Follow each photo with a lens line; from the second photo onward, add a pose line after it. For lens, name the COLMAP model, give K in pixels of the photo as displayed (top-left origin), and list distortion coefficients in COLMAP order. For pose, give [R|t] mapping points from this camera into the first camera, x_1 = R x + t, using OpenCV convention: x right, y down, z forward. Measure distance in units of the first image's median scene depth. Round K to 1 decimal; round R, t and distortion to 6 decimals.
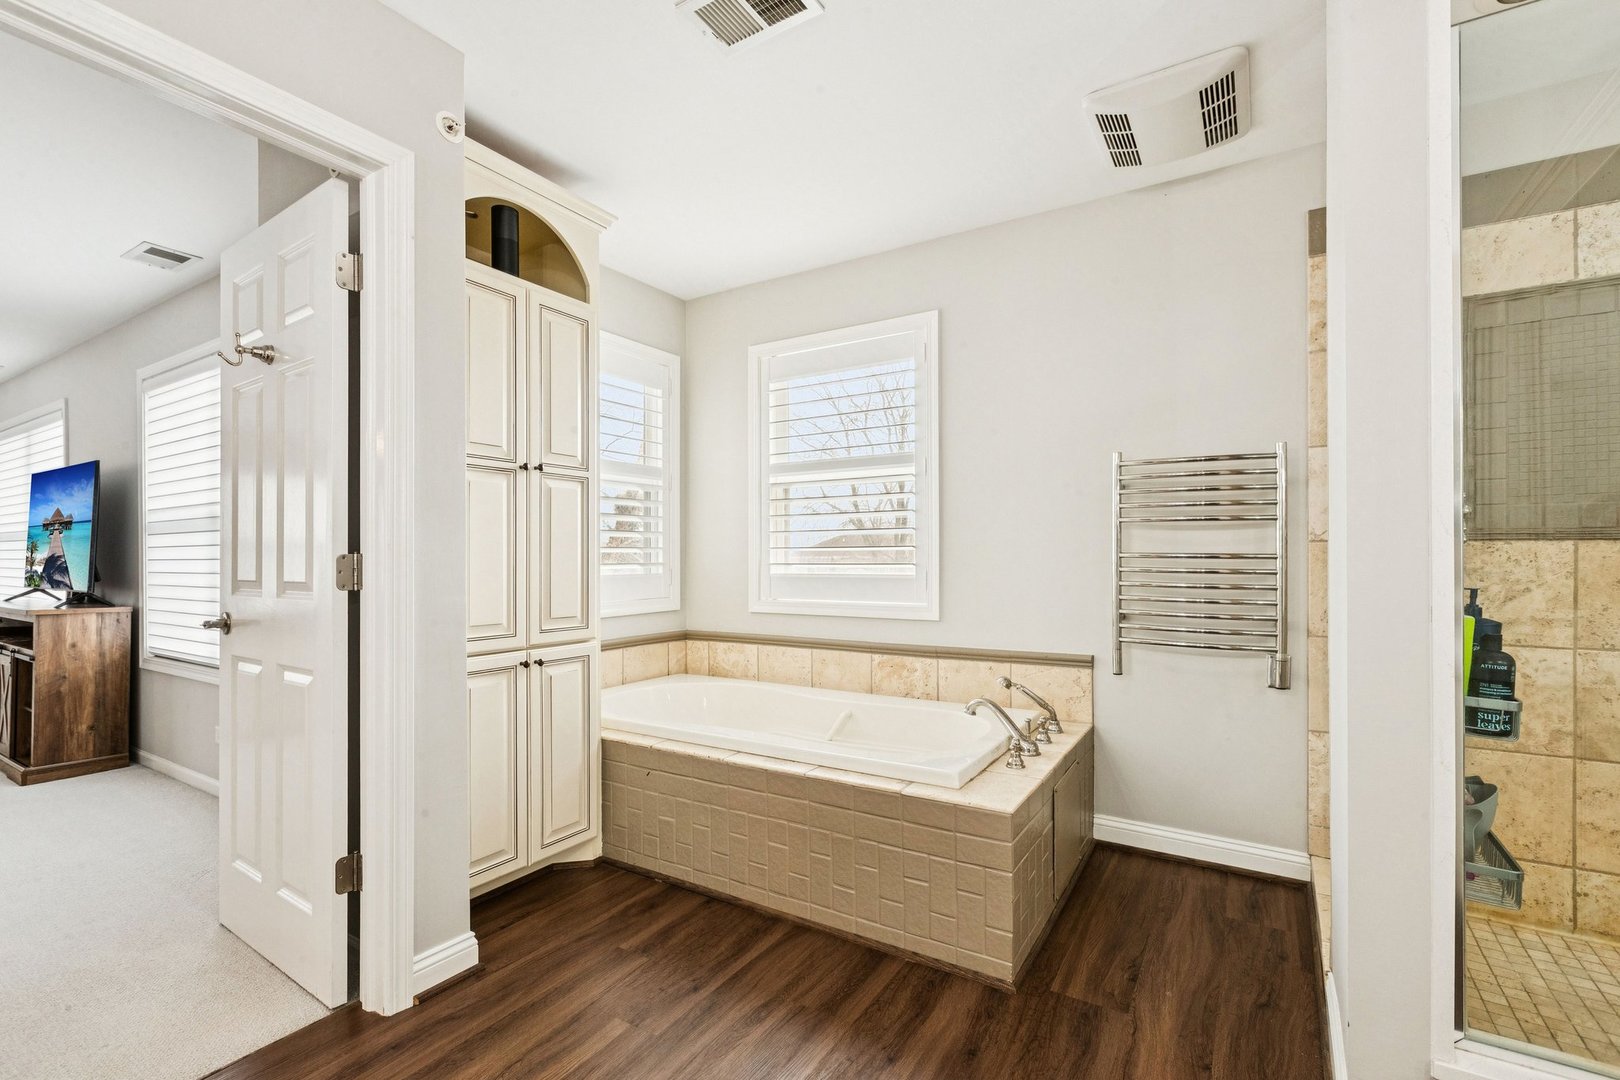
lens RADIAL K [[731.4, 0, 802.7], [0, 731.4, 558.7], [0, 0, 1]] dist [0.001508, 0.000057]
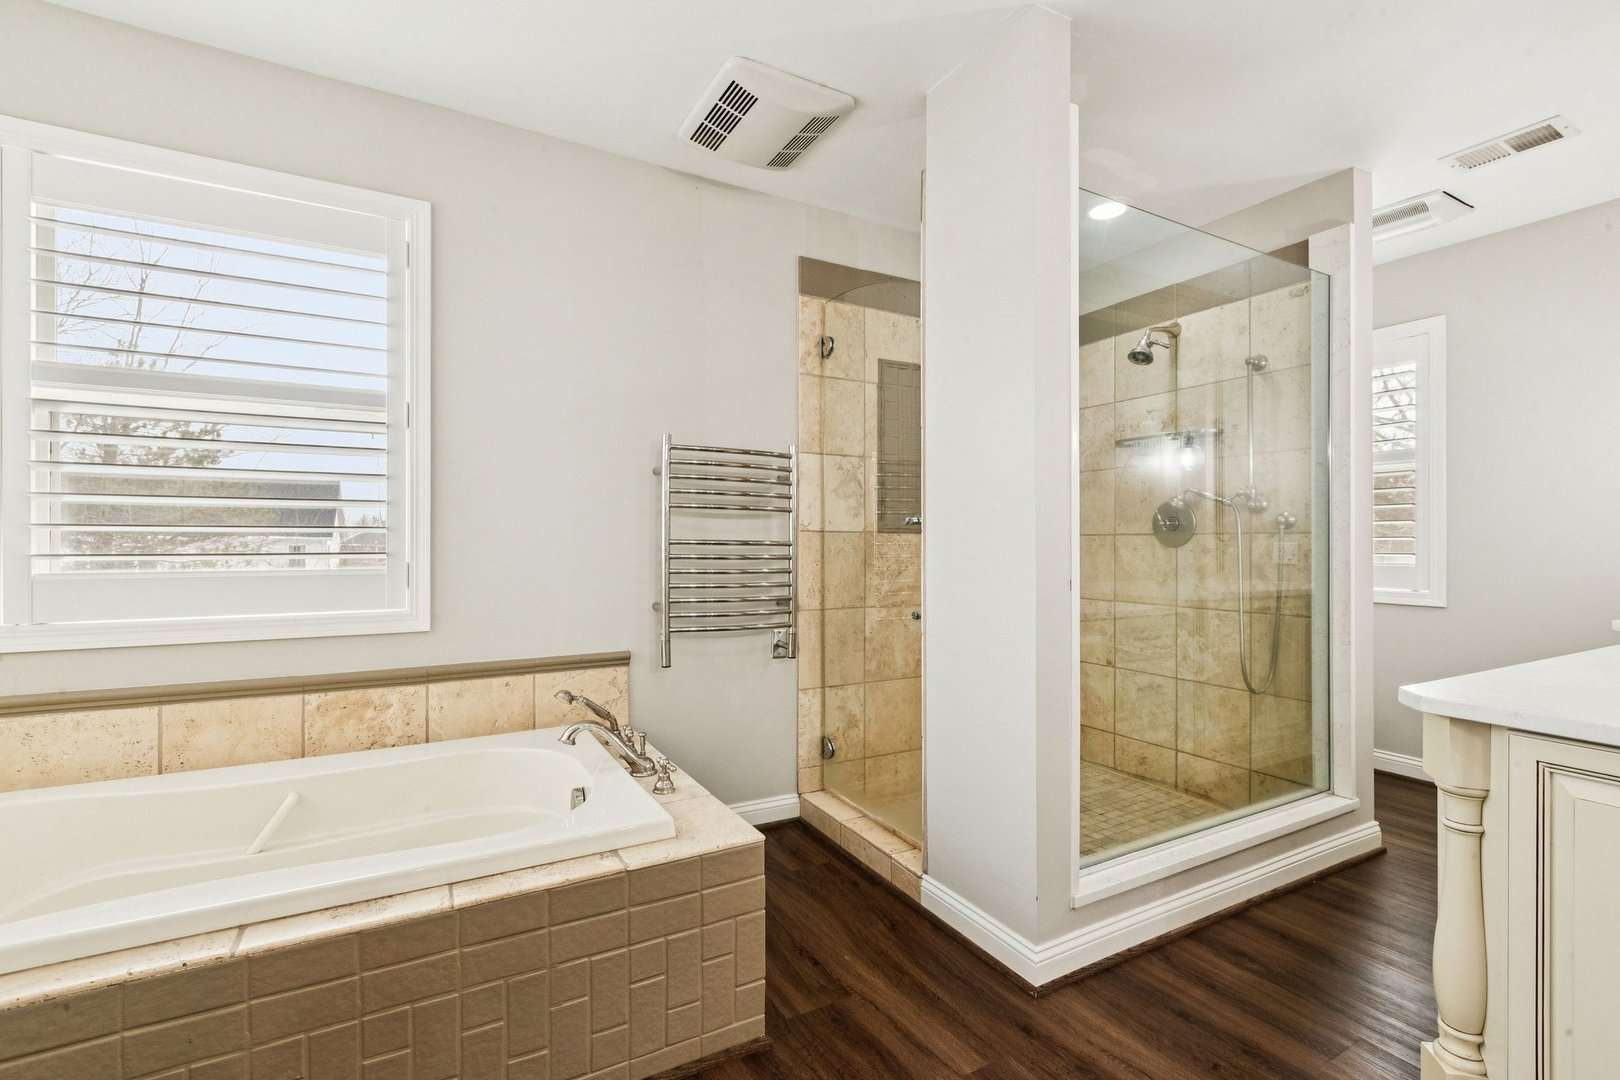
lens RADIAL K [[732.9, 0, 810.0], [0, 732.9, 540.0], [0, 0, 1]] dist [0.000851, 0.000128]
pose [[0.475408, 0.006869, 0.879739, -0.328553], [-0.000736, 0.999972, -0.007410, -0.000202], [-0.879765, 0.002875, 0.475400, 0.388395]]
